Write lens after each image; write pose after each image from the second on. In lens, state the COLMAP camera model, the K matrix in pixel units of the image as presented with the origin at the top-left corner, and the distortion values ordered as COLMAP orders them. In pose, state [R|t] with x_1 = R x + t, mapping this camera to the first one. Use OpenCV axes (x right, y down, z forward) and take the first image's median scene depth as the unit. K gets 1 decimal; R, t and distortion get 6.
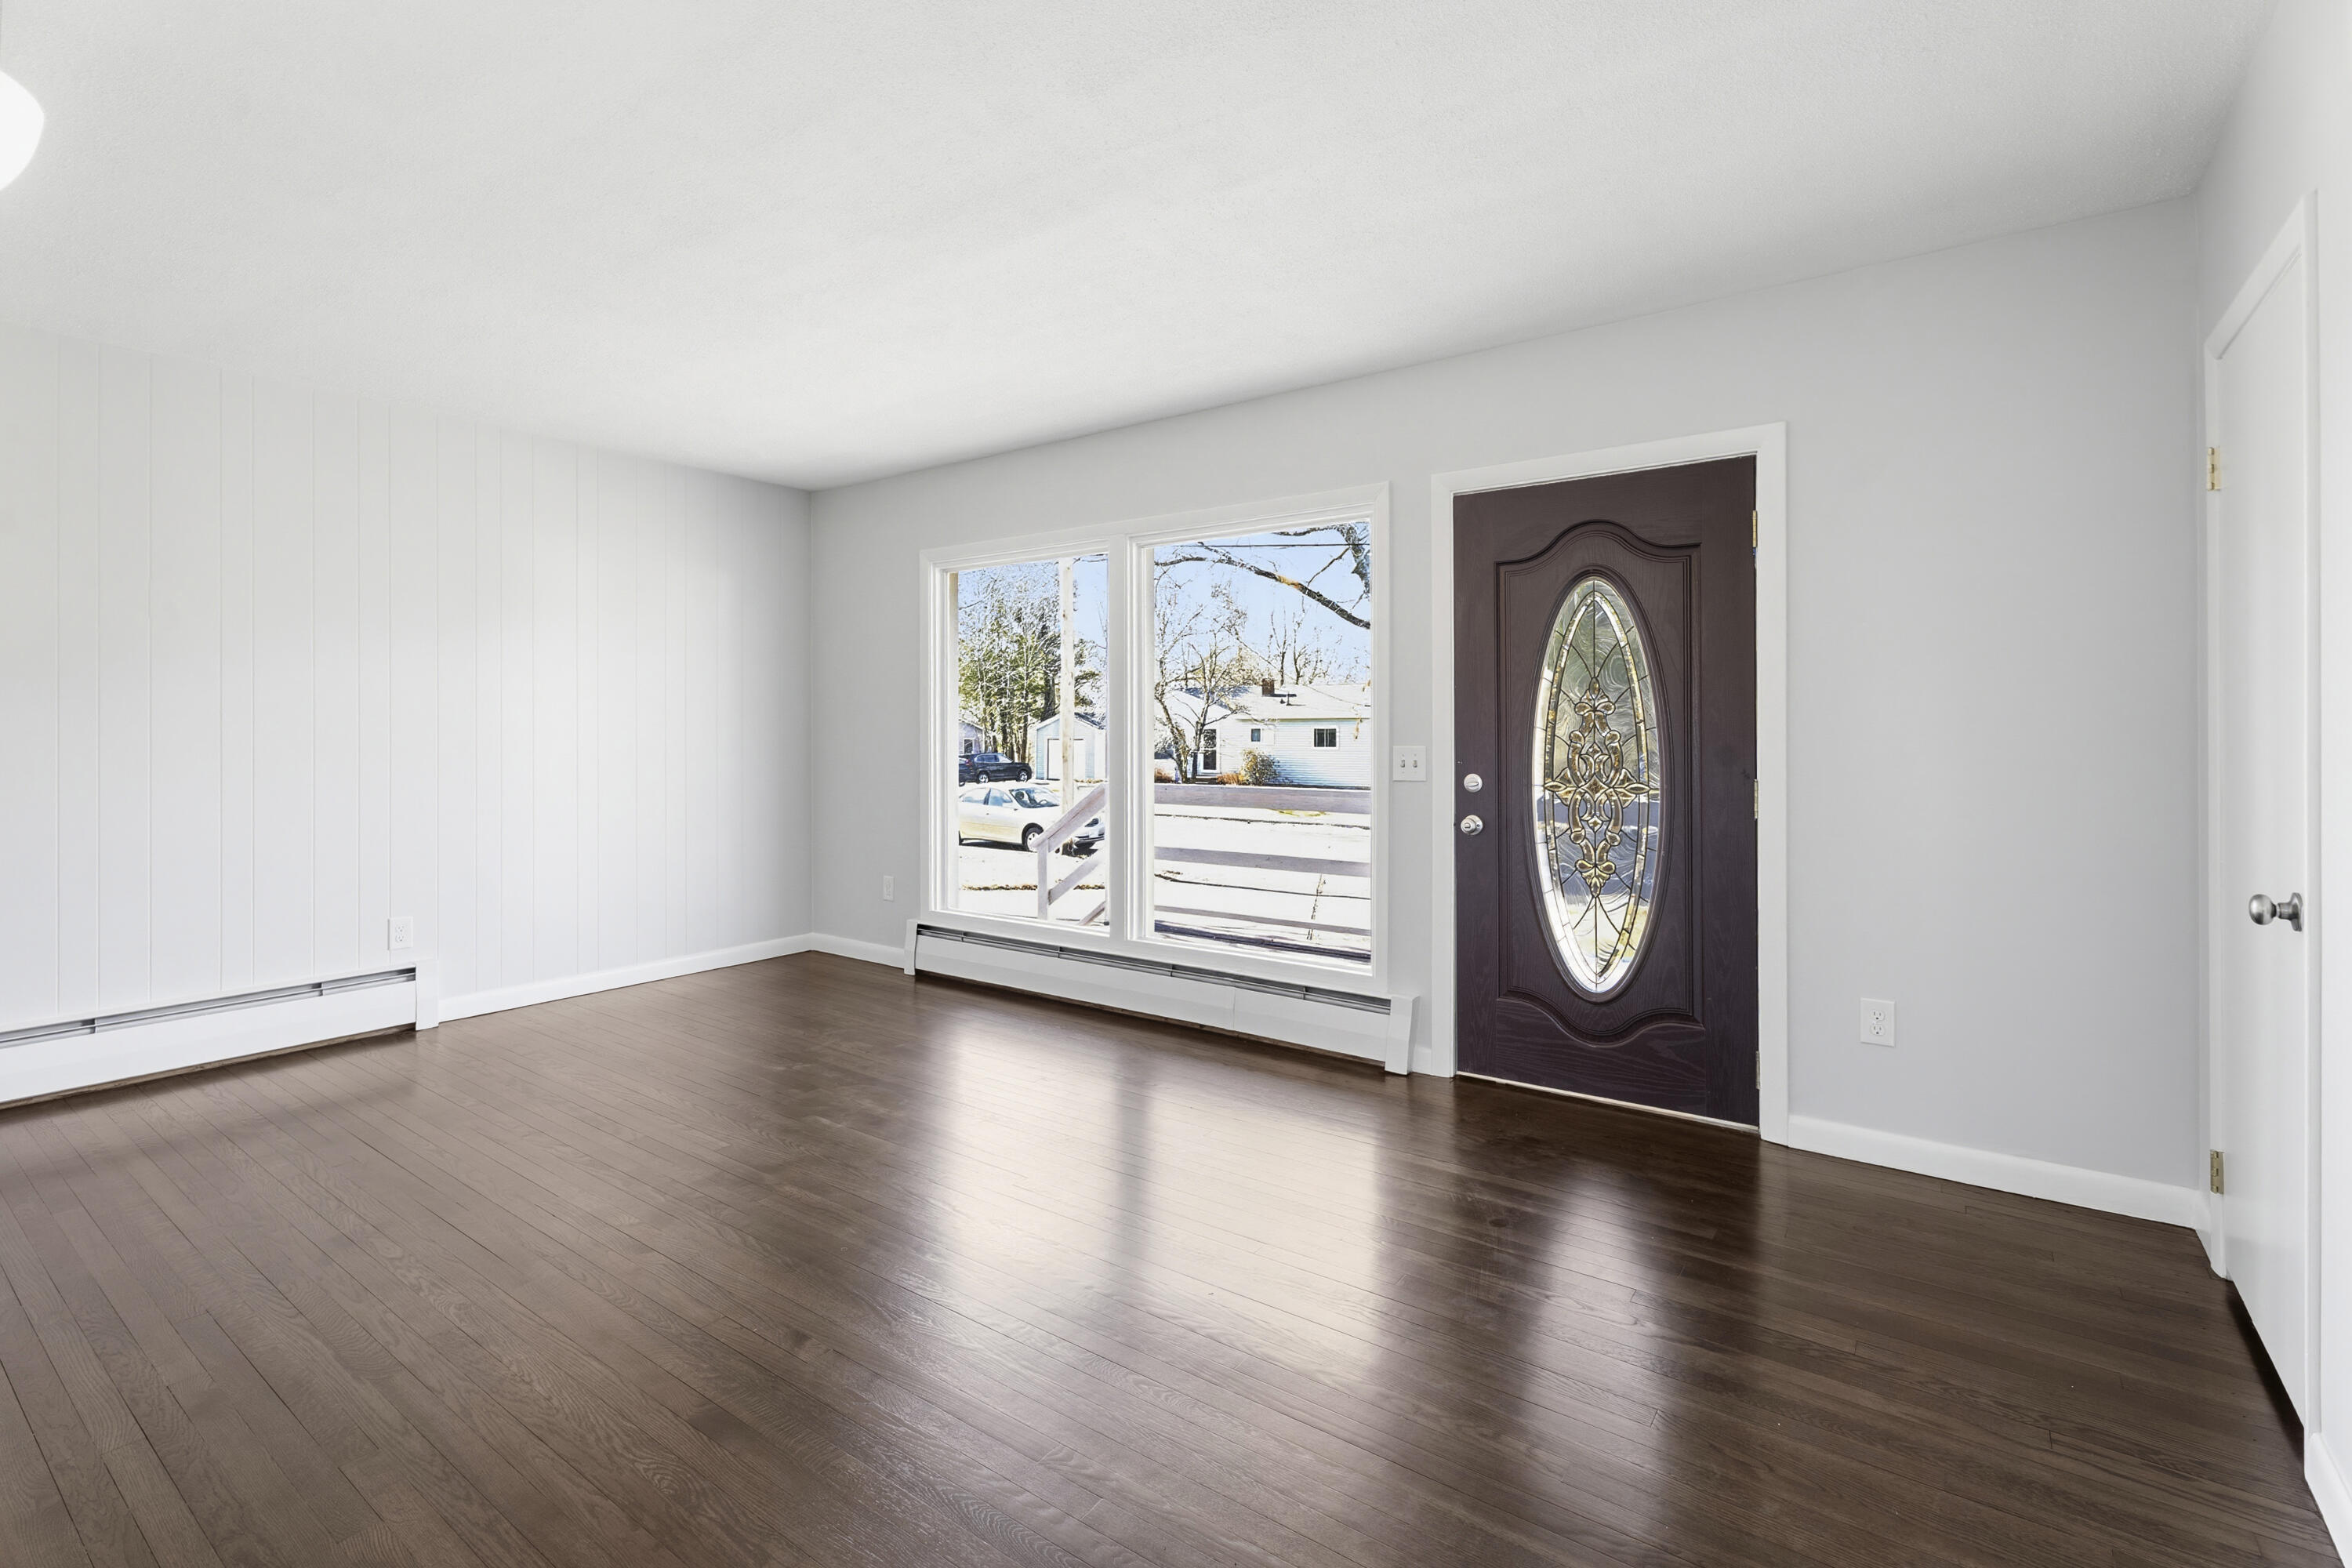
lens RADIAL K [[1085.6, 0, 1168.1], [0, 1085.6, 716.9], [0, 0, 1]] dist [0.000410, -0.000584]
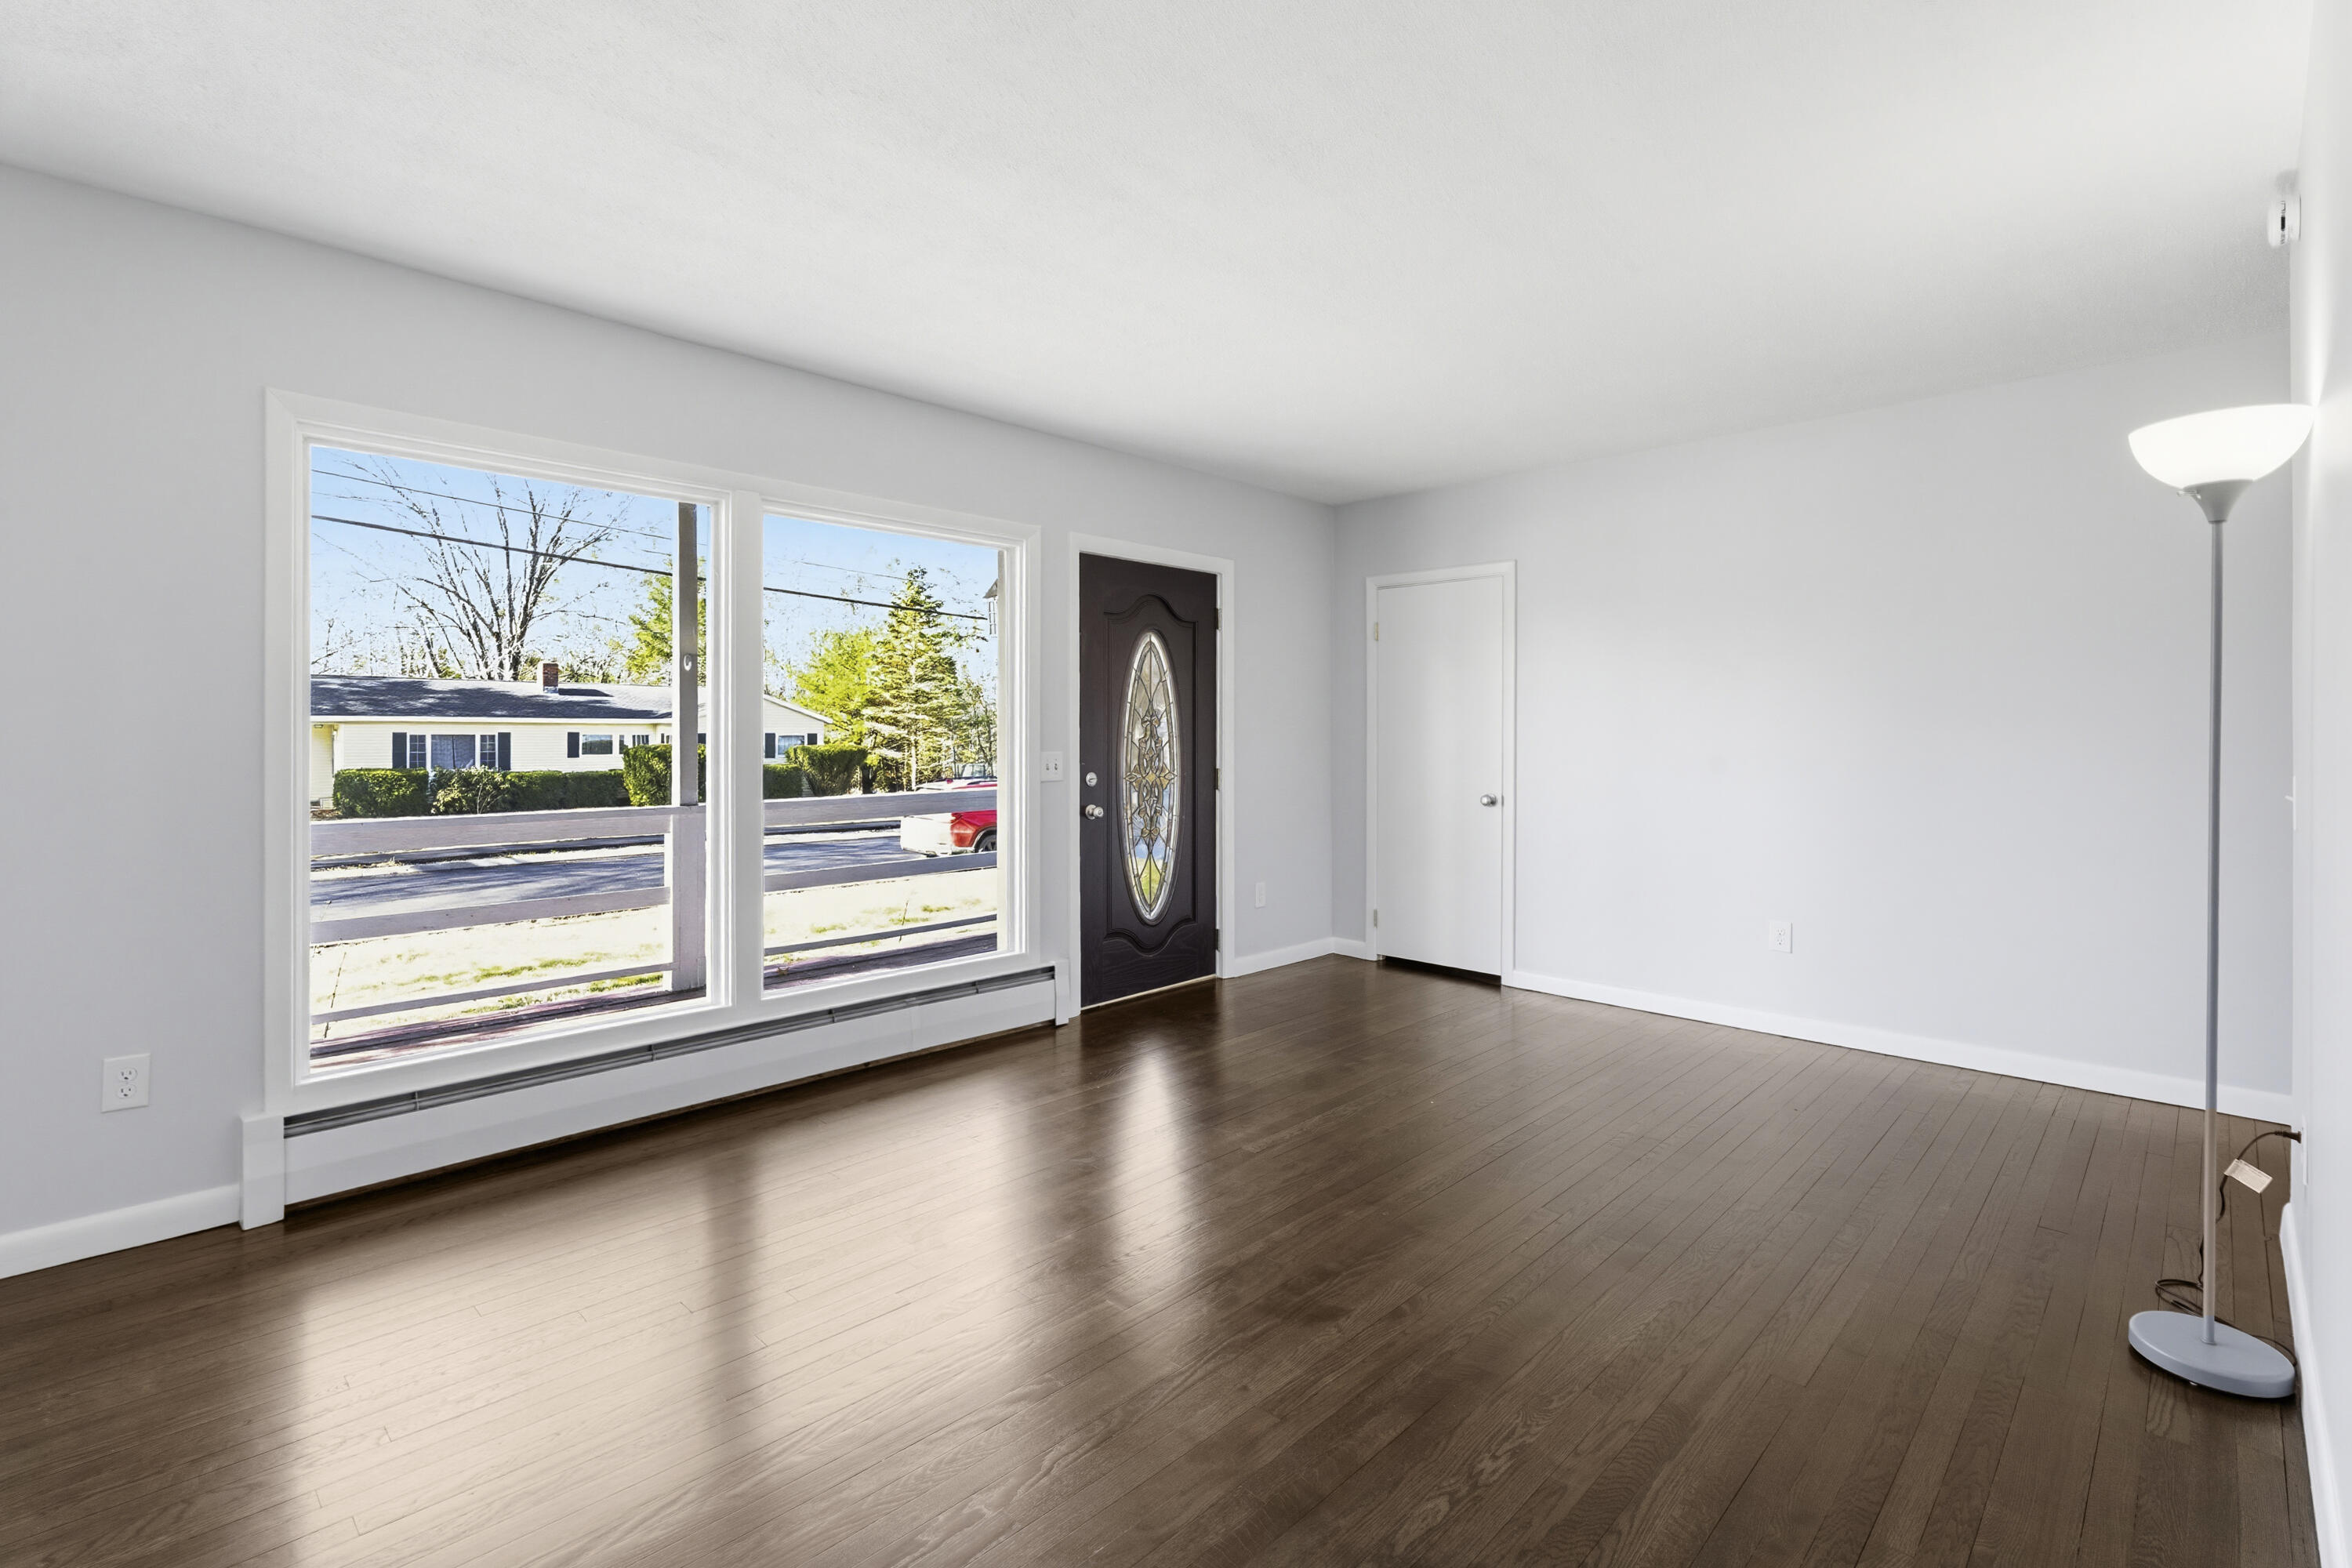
lens RADIAL K [[1068.5, 0, 1165.1], [0, 1068.5, 743.4], [0, 0, 1]] dist [0.007302, -0.001123]
pose [[0.136511, -0.003244, 0.990633, -0.956506], [-0.008921, 0.999950, 0.004504, 0.011410], [-0.990598, -0.009452, 0.136475, 0.738522]]
